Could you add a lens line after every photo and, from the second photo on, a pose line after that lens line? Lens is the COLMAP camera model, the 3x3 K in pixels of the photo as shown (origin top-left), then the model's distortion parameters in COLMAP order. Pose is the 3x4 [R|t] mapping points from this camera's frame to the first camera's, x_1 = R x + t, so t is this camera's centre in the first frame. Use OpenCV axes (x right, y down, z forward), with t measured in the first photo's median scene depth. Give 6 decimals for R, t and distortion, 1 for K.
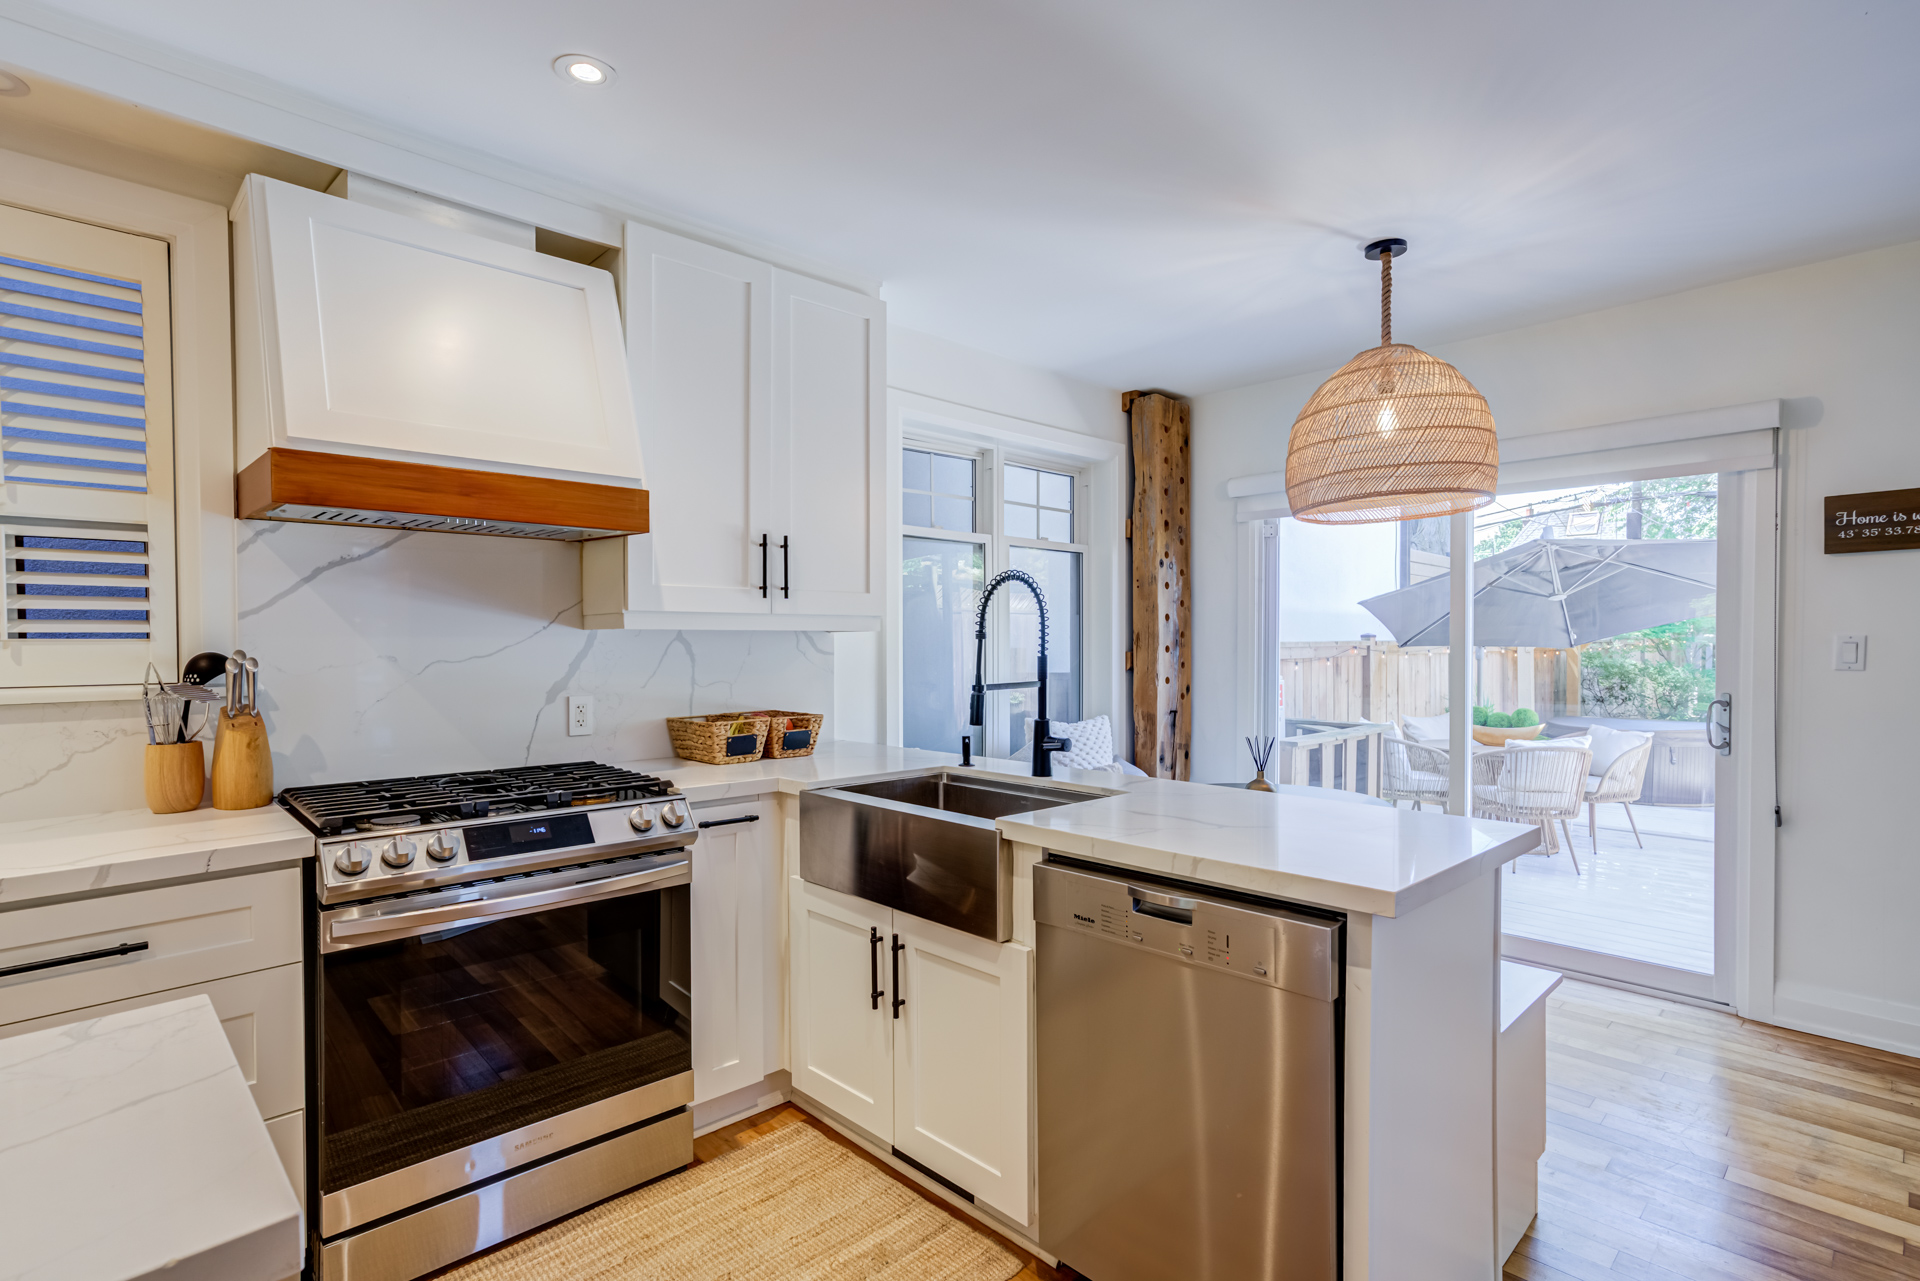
lens RADIAL K [[918.5, 0, 952.0], [0, 918.5, 658.1], [0, 0, 1]] dist [0.003626, 0.000817]
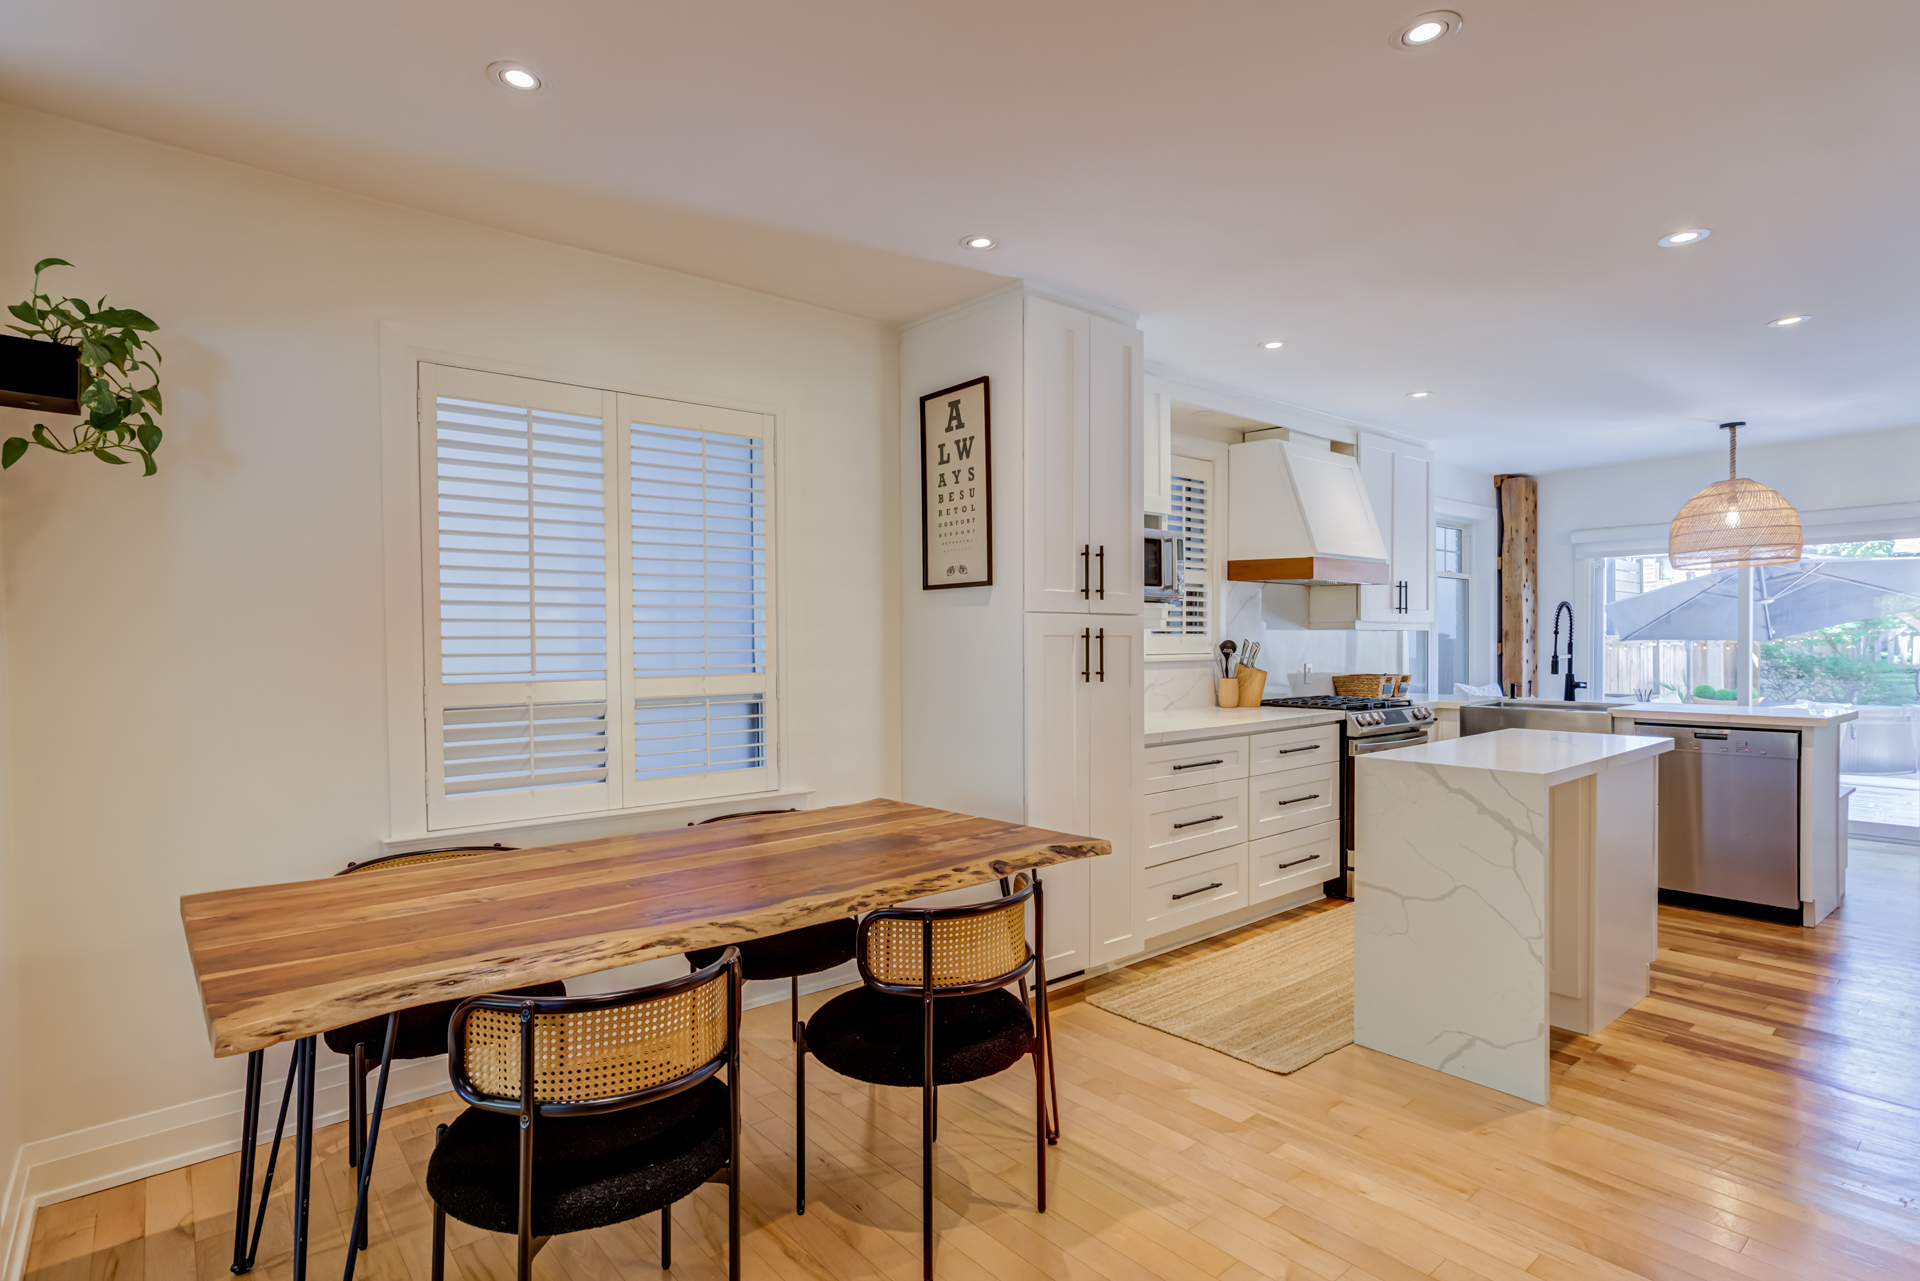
lens RADIAL K [[955.2, 0, 950.6], [0, 955.2, 657.5], [0, 0, 1]] dist [-0.025776, 0.026480]
pose [[0.997636, -0.001872, -0.068694, -0.992327], [0.001718, 0.999996, -0.002307, 0.030908], [0.068698, 0.002183, 0.997635, -1.050427]]
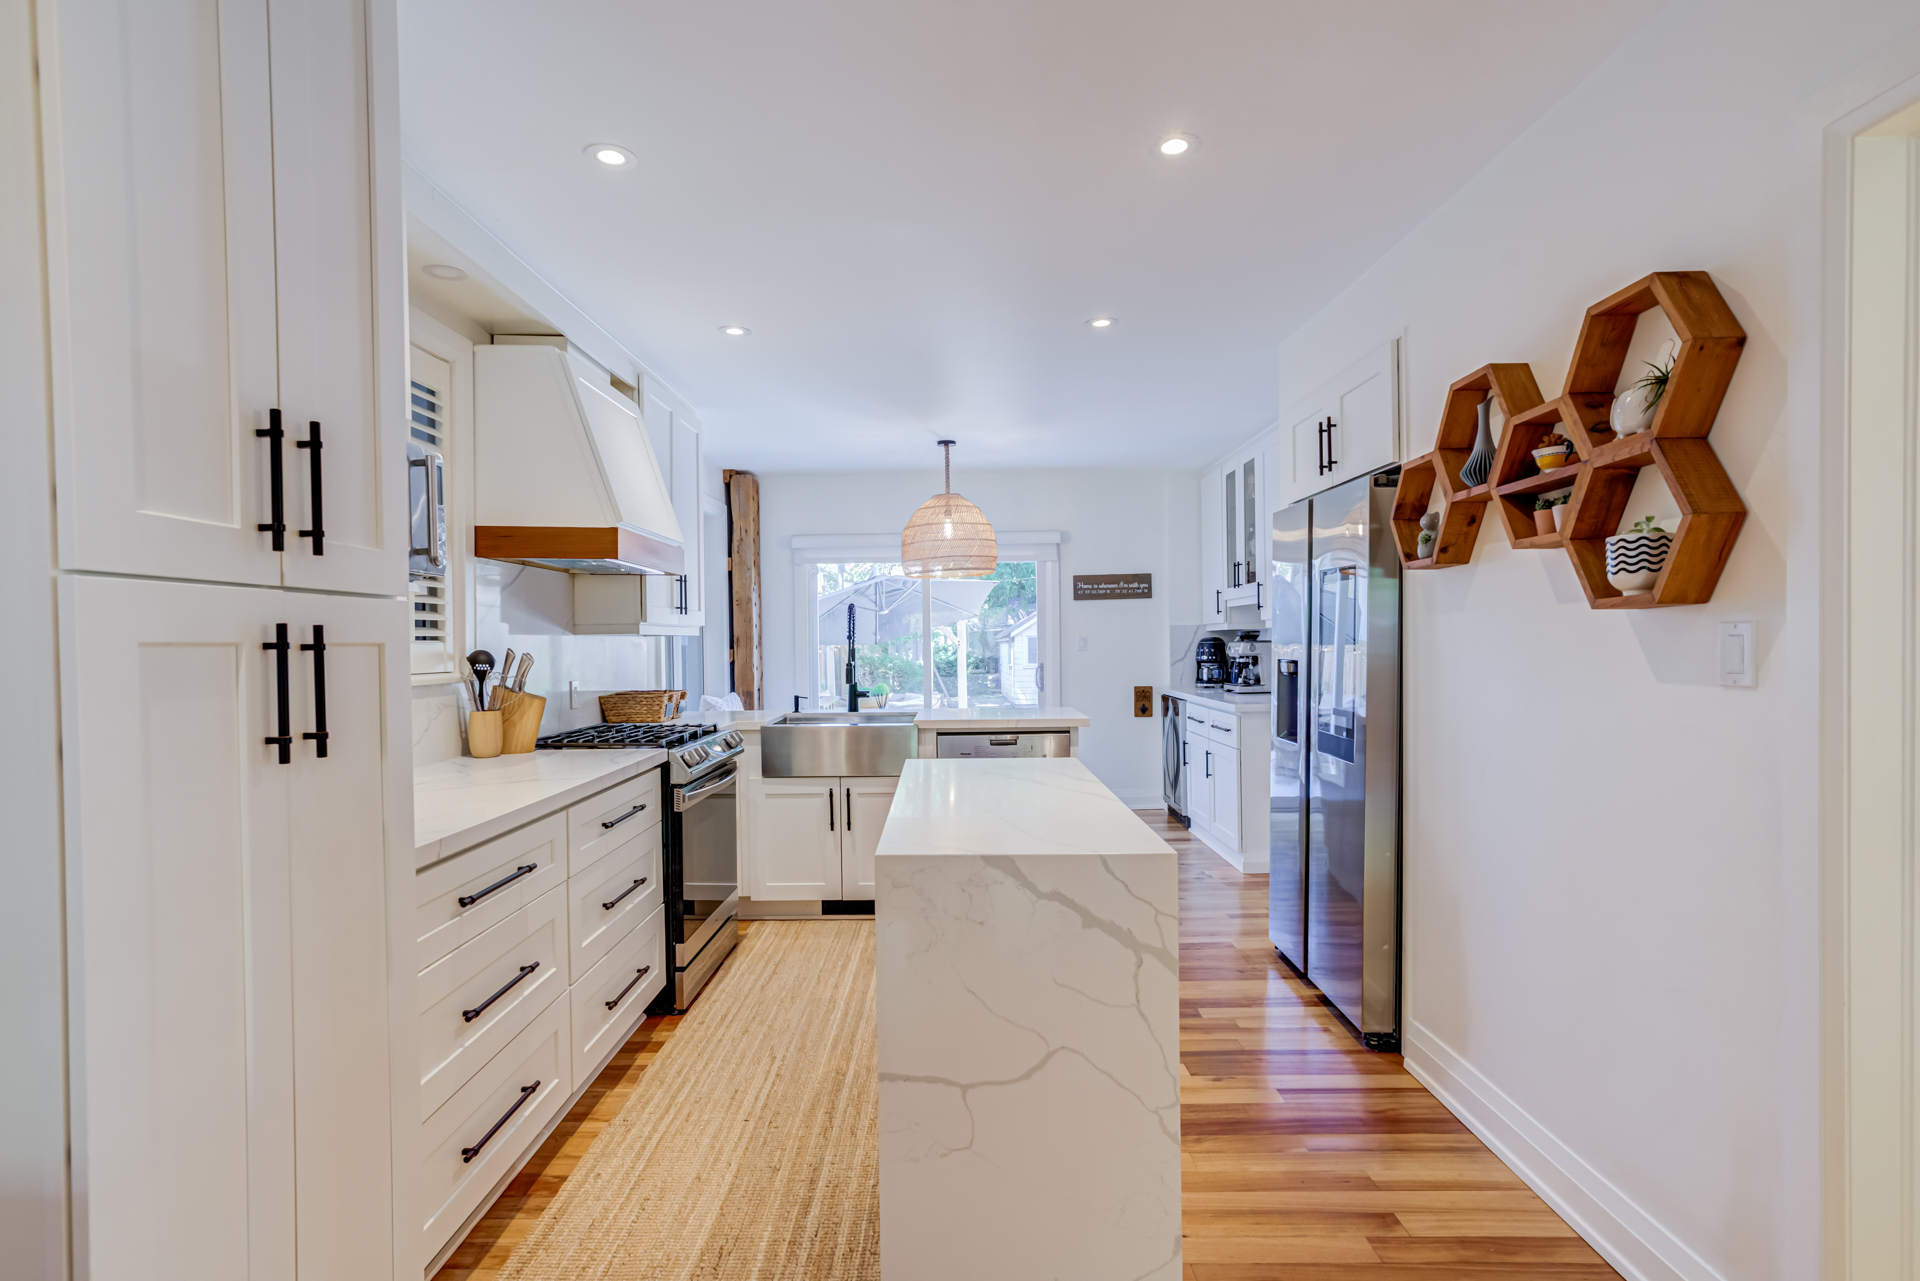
lens RADIAL K [[931.4, 0, 927.8], [0, 931.4, 658.8], [0, 0, 1]] dist [-0.024460, 0.029808]
pose [[0.705531, -0.020911, 0.708371, -1.001983], [0.025622, 0.999664, 0.003991, 0.014899], [-0.708216, 0.015333, 0.705829, -0.394732]]
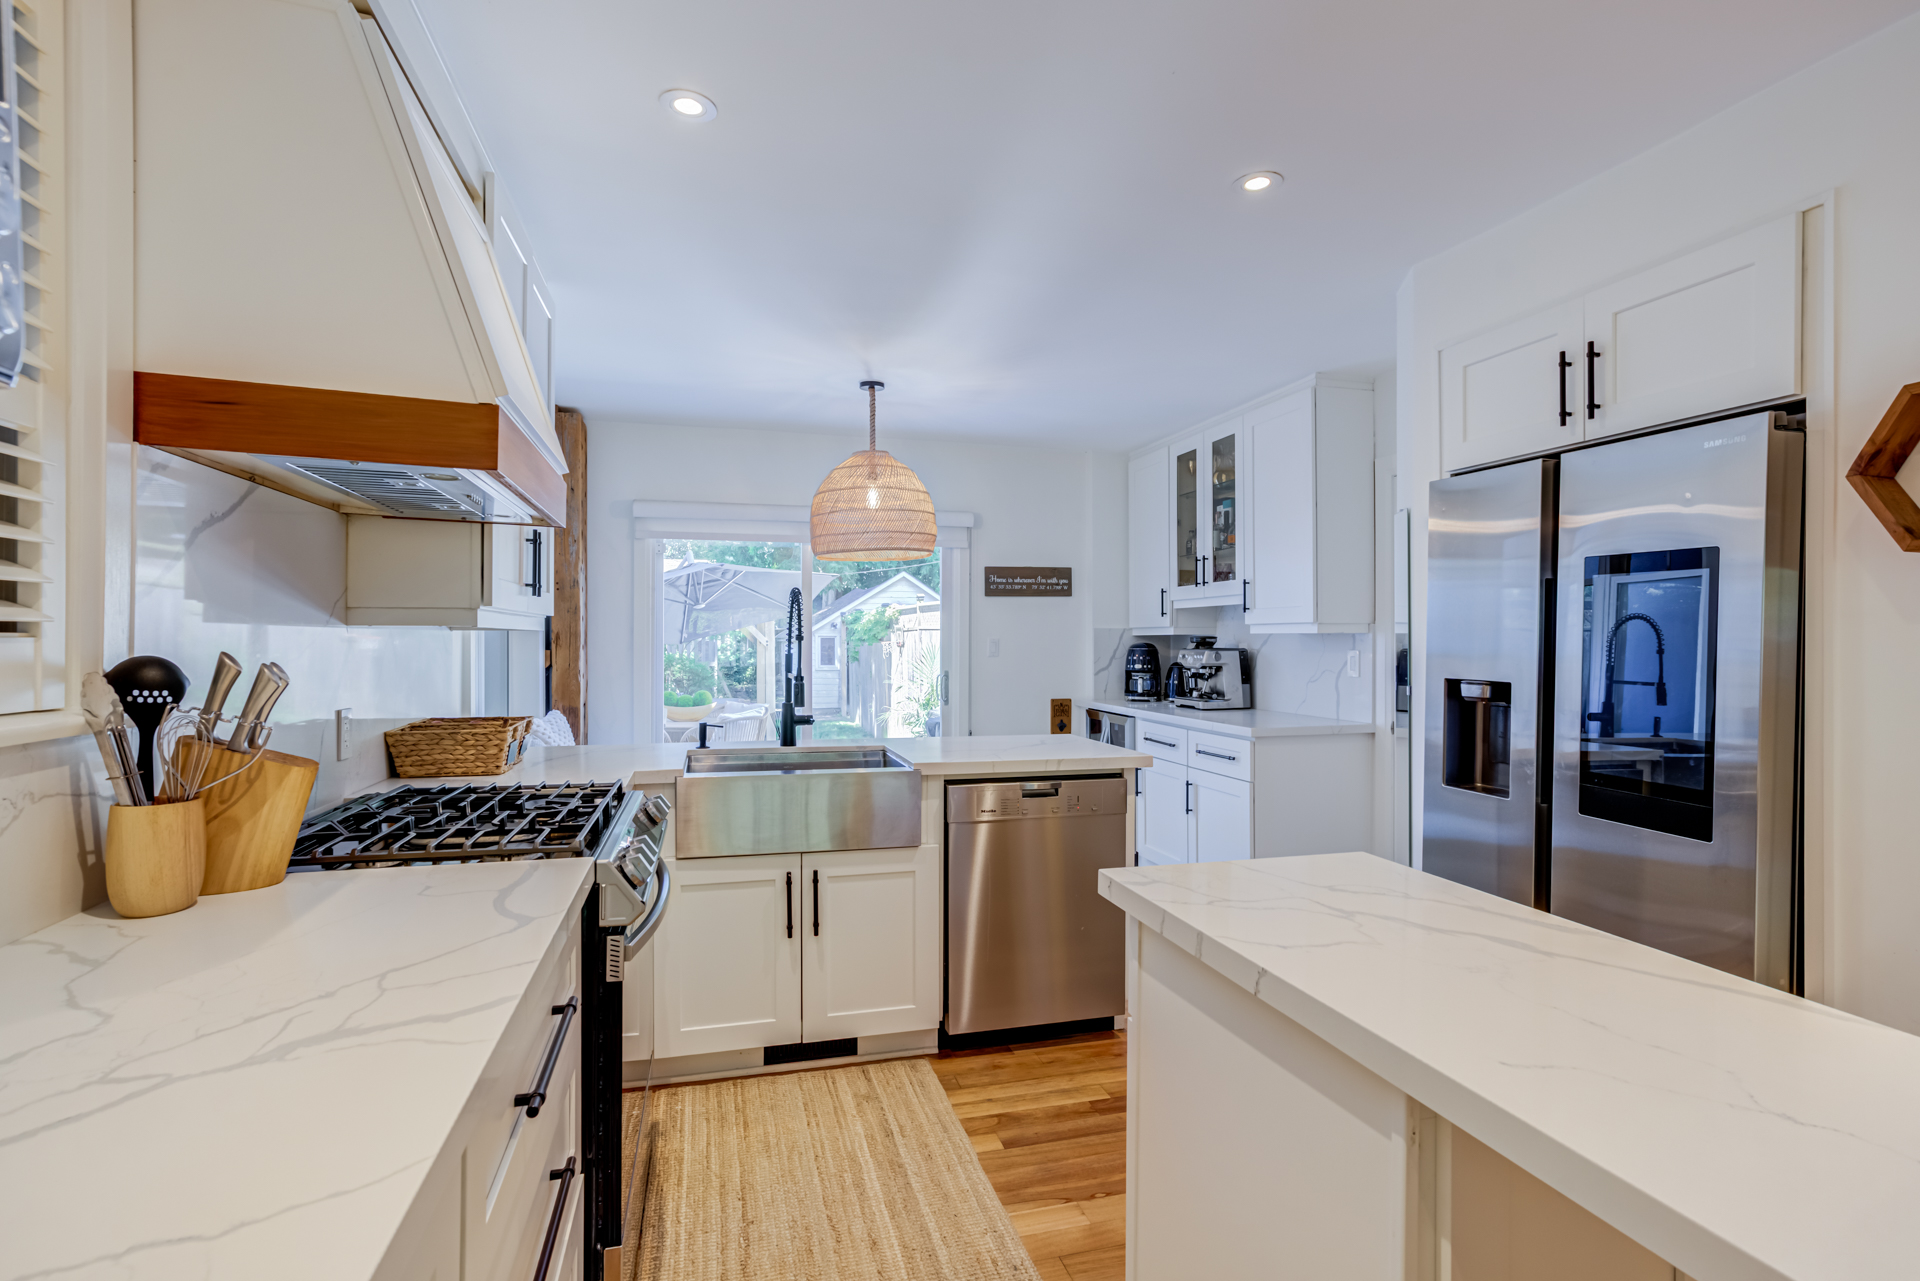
lens RADIAL K [[916.9, 0, 943.1], [0, 916.9, 644.7], [0, 0, 1]] dist [-0.023026, 0.027948]
pose [[0.478505, -0.001390, 0.878084, -0.813991], [0.013201, 0.999897, -0.005611, -0.002535], [-0.877986, 0.014277, 0.478474, 0.171932]]
